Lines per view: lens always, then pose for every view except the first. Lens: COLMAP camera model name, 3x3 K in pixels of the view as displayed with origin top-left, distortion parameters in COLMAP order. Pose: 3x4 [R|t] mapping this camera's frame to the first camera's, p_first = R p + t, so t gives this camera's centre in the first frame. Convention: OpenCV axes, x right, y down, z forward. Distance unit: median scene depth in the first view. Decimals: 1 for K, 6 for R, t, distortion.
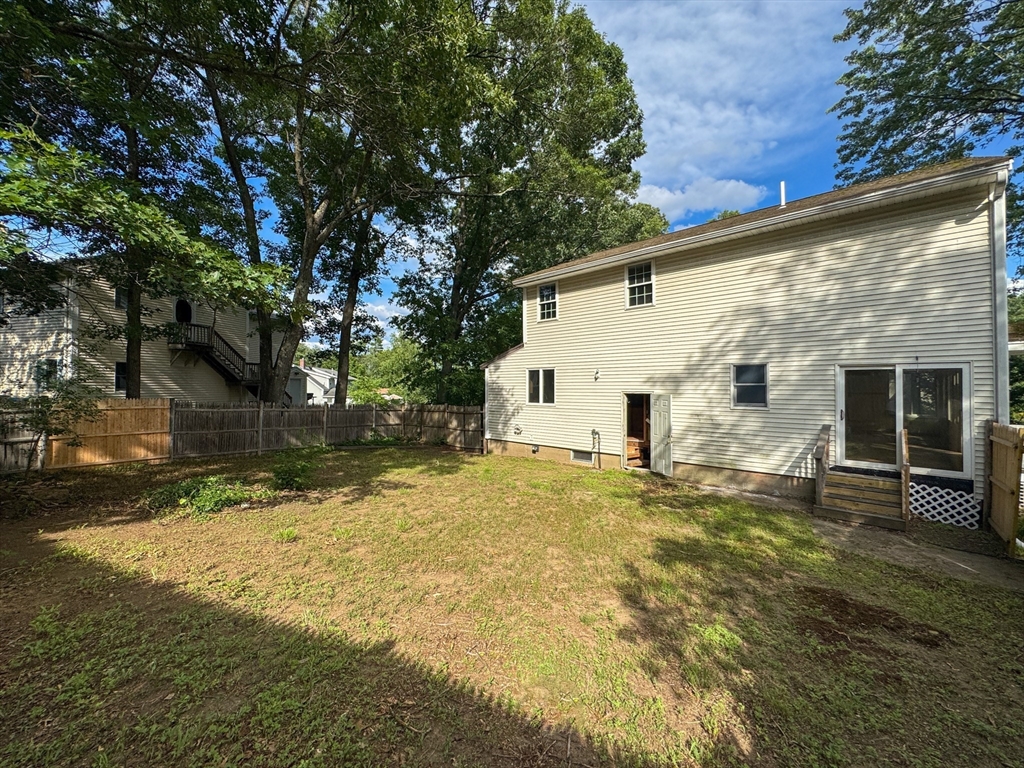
lens RADIAL K [[408.0, 0, 512.0], [0, 408.0, 384.0], [0, 0, 1]] dist [-0.003074, 0.000144]
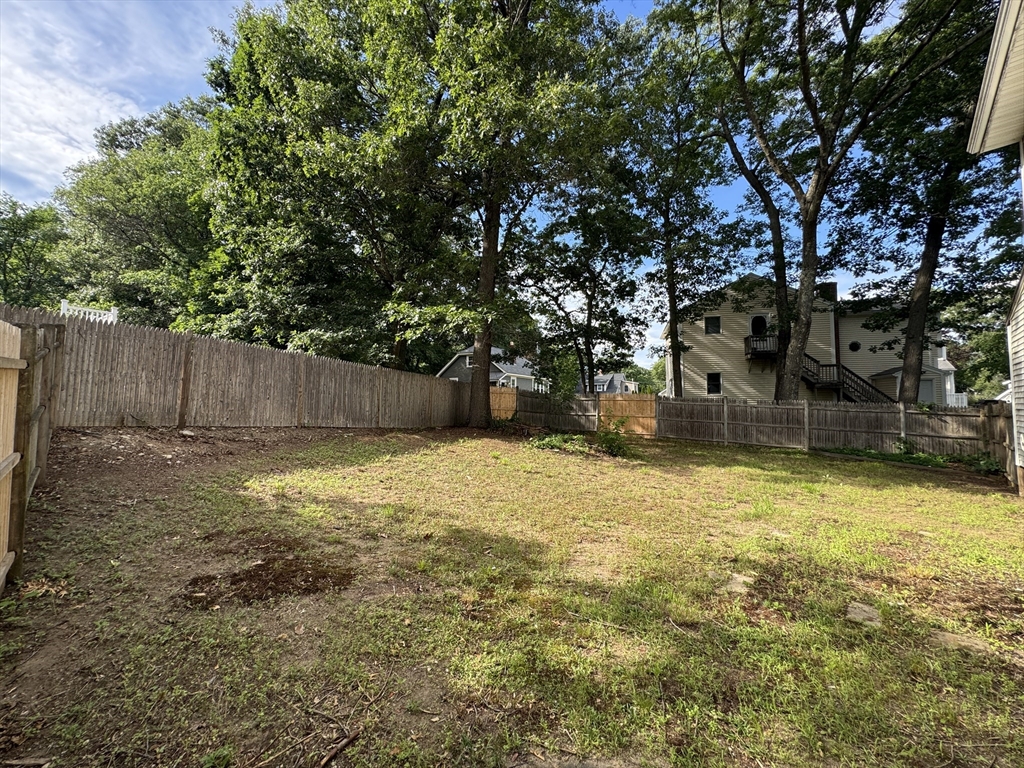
lens RADIAL K [[408.0, 0, 512.0], [0, 408.0, 384.0], [0, 0, 1]] dist [-0.003074, 0.000144]
pose [[-0.014020, -0.054116, -0.998436, 0.657313], [0.007986, 0.998496, -0.054231, 0.082142], [0.999870, -0.008734, -0.013566, 0.574704]]
